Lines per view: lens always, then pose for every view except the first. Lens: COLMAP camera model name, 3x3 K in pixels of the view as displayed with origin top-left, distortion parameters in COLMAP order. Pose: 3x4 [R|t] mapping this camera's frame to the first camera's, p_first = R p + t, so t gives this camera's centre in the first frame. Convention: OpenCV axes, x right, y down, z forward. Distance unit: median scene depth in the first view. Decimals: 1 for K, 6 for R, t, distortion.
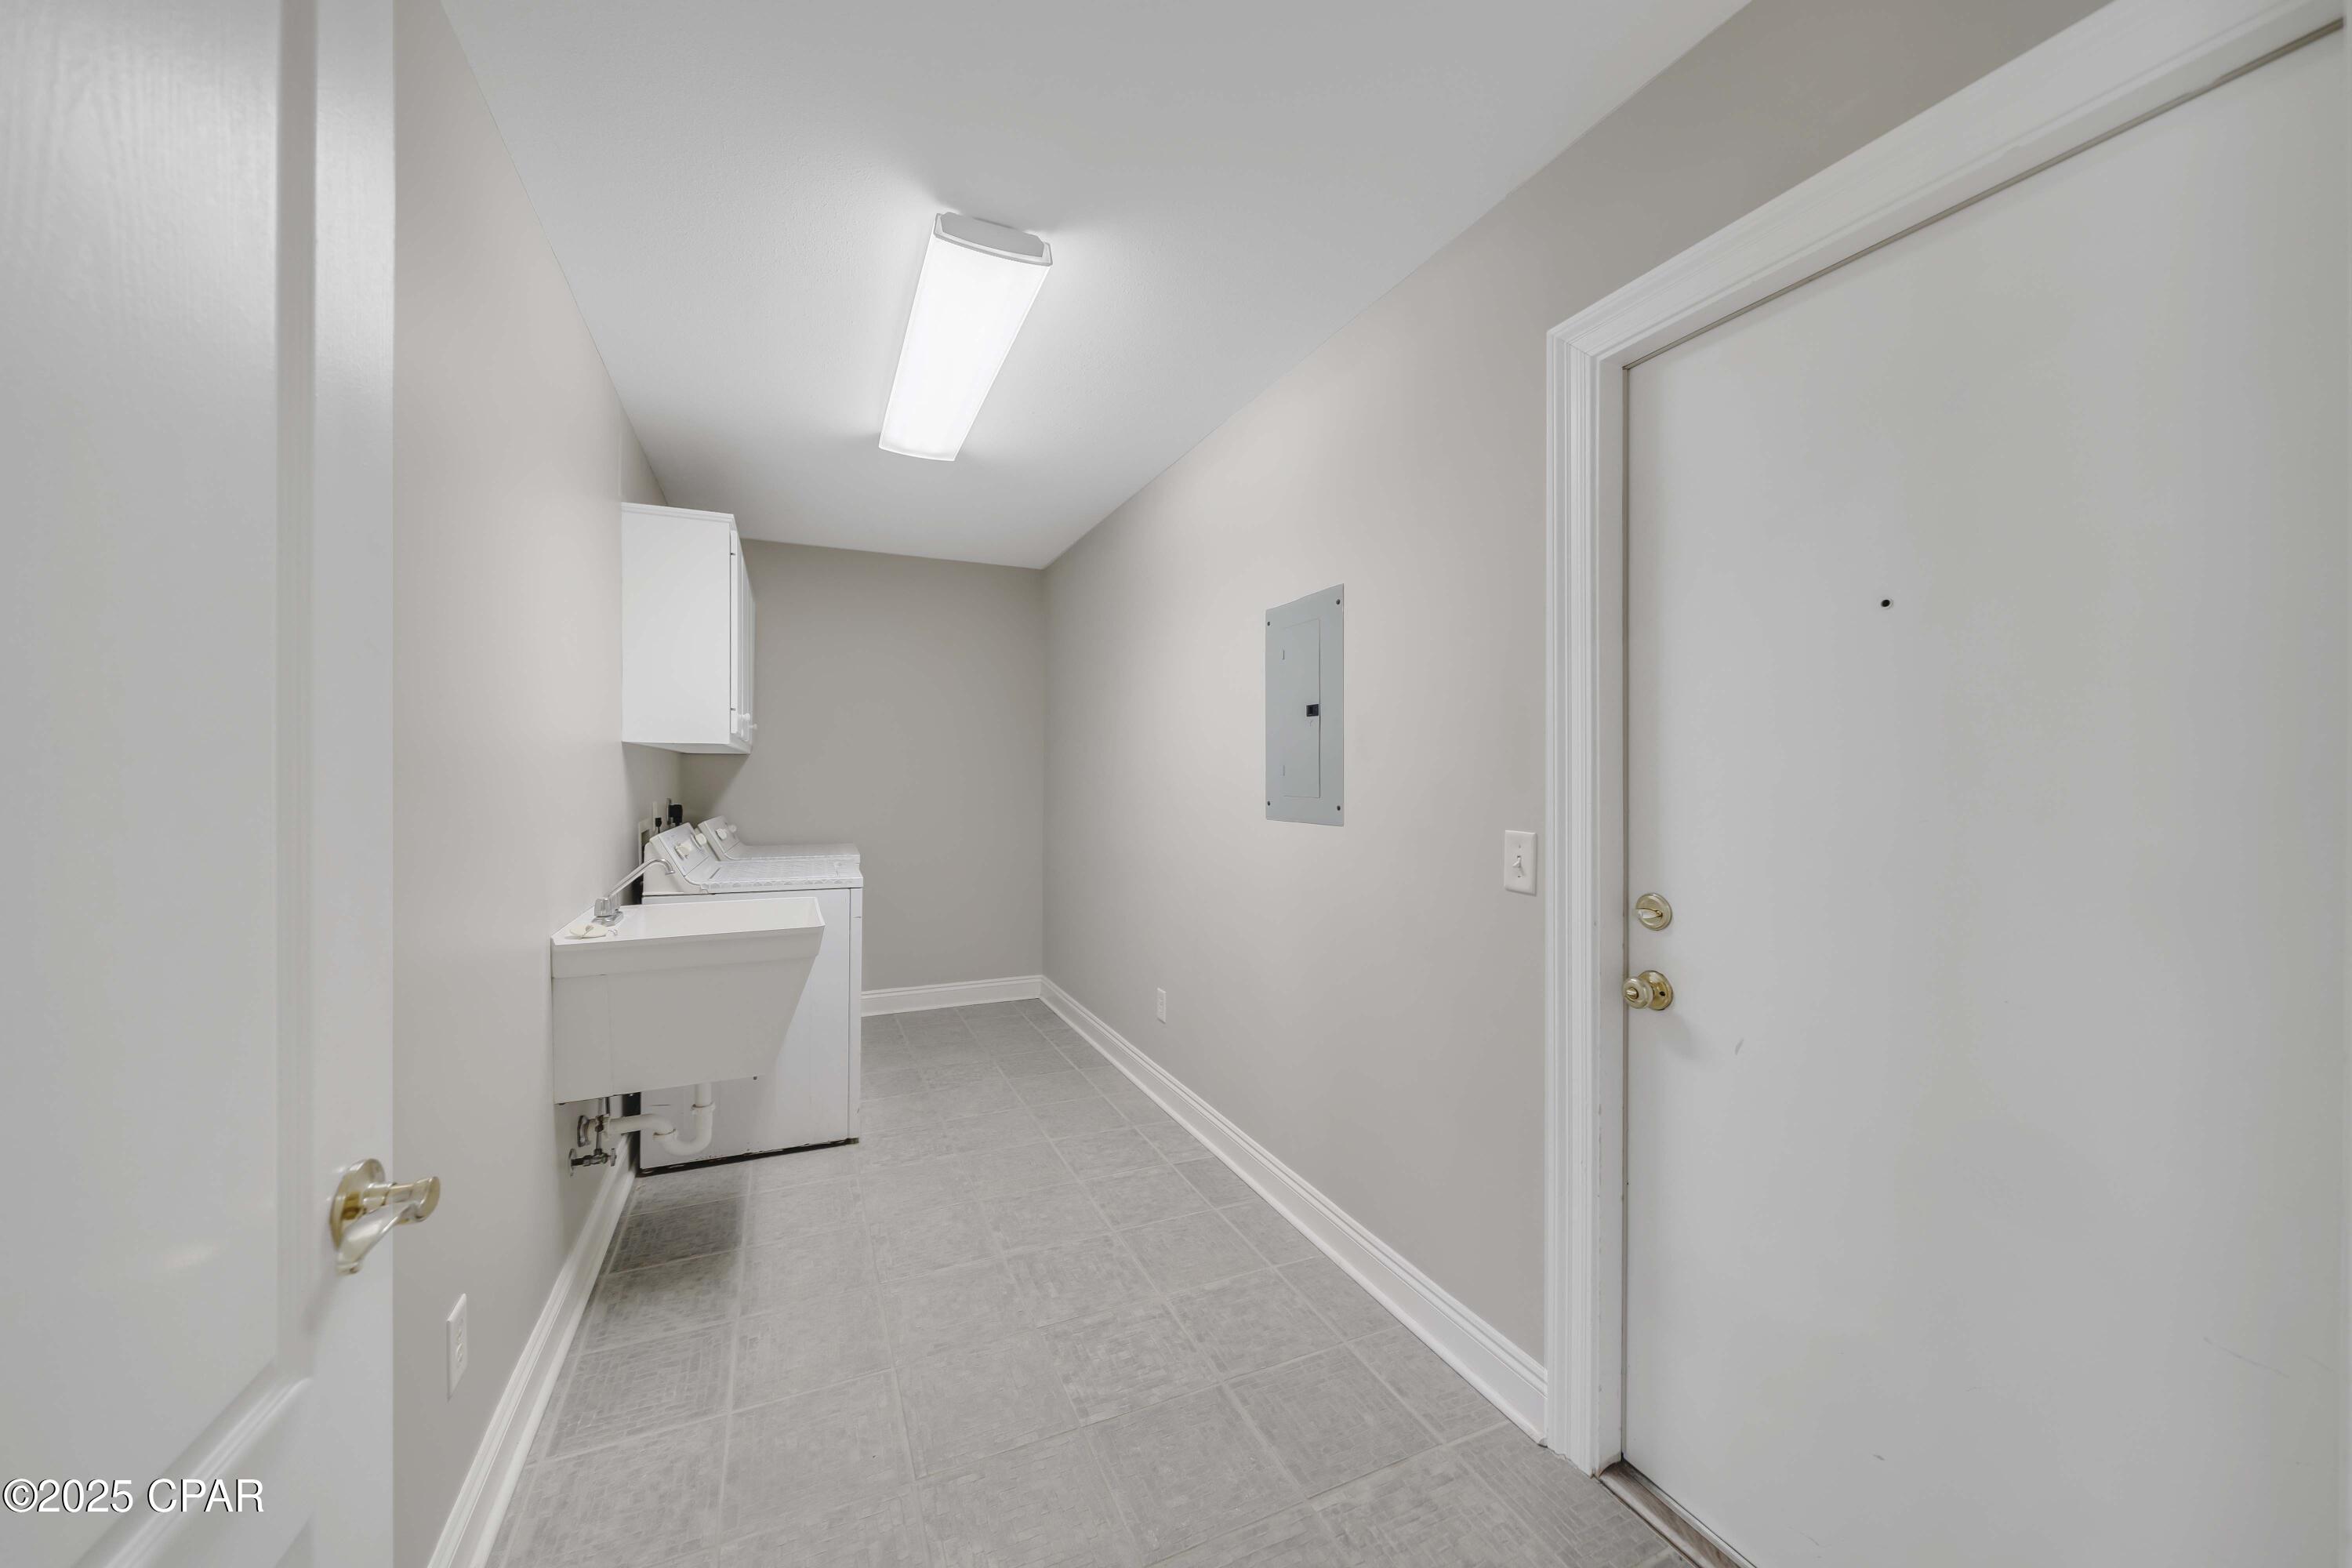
lens RADIAL K [[815.8, 0, 1162.9], [0, 815.8, 783.7], [0, 0, 1]] dist [-0.005162, 0.000632]
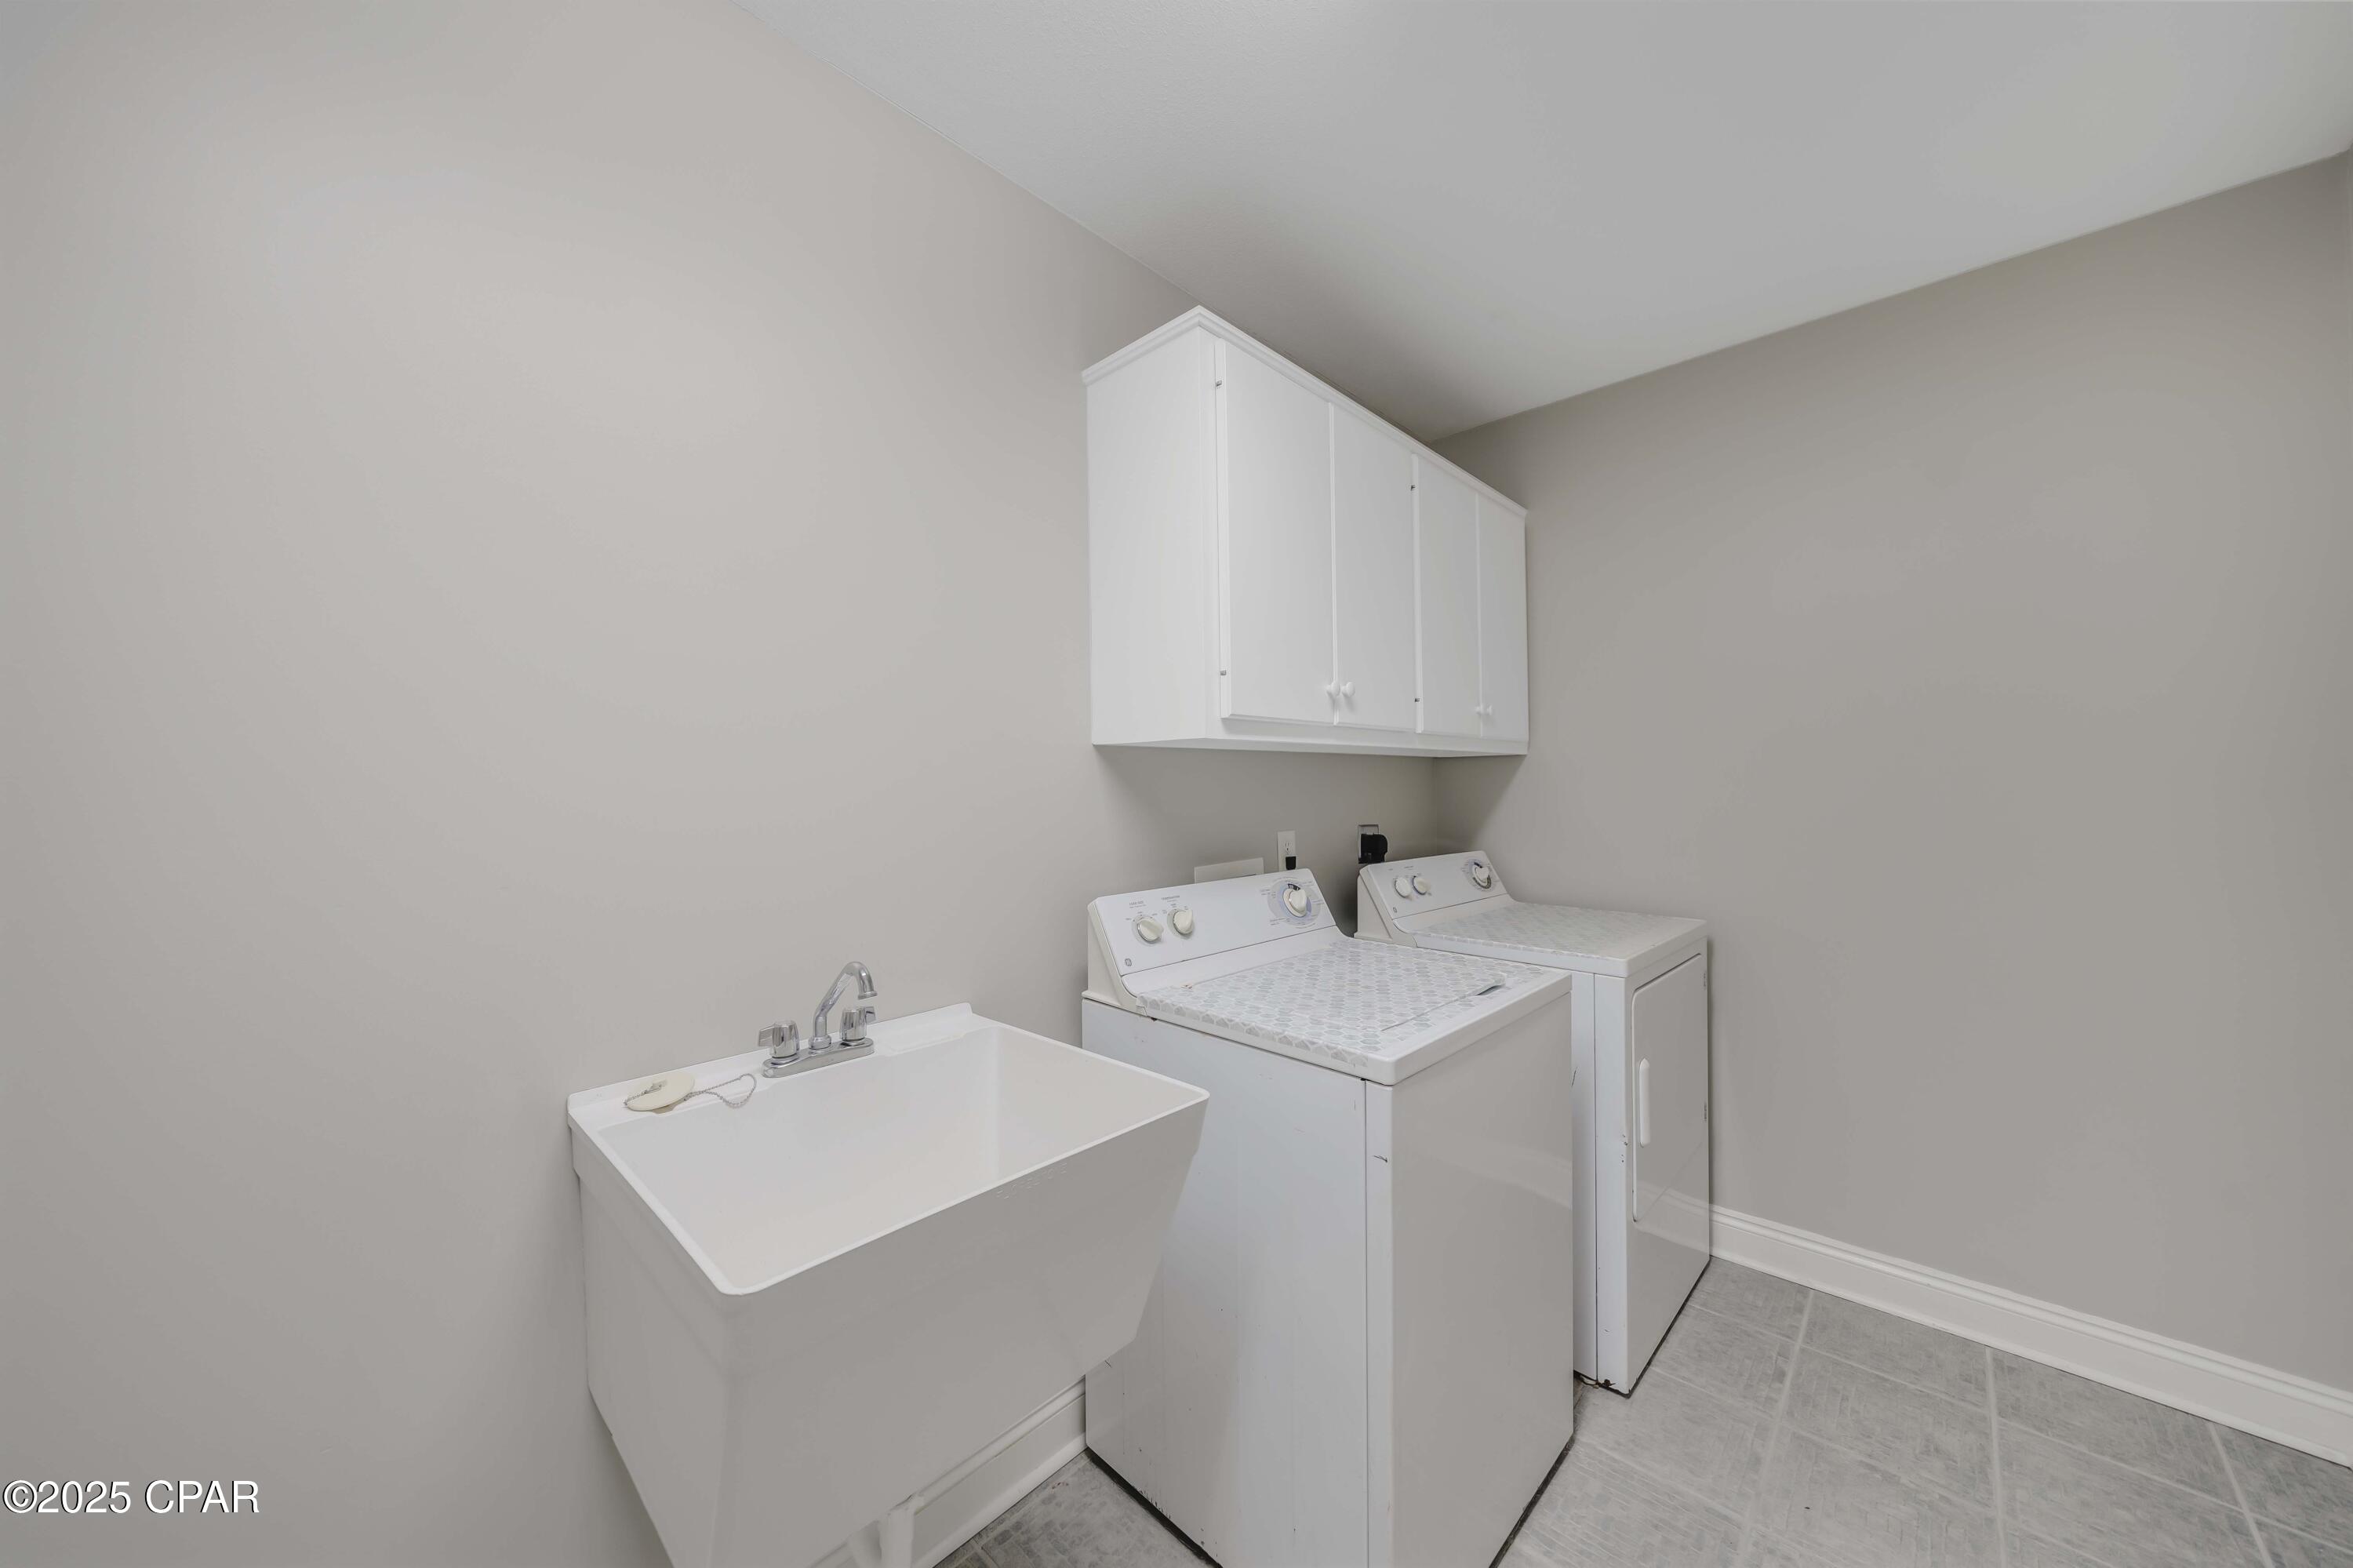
lens RADIAL K [[816.2, 0, 1163.4], [0, 816.2, 783.7], [0, 0, 1]] dist [-0.005162, 0.000632]
pose [[0.373841, -0.008612, -0.927453, -0.044848], [0.002581, 0.999963, -0.008245, -0.015929], [0.927489, 0.000689, 0.373849, 0.752504]]
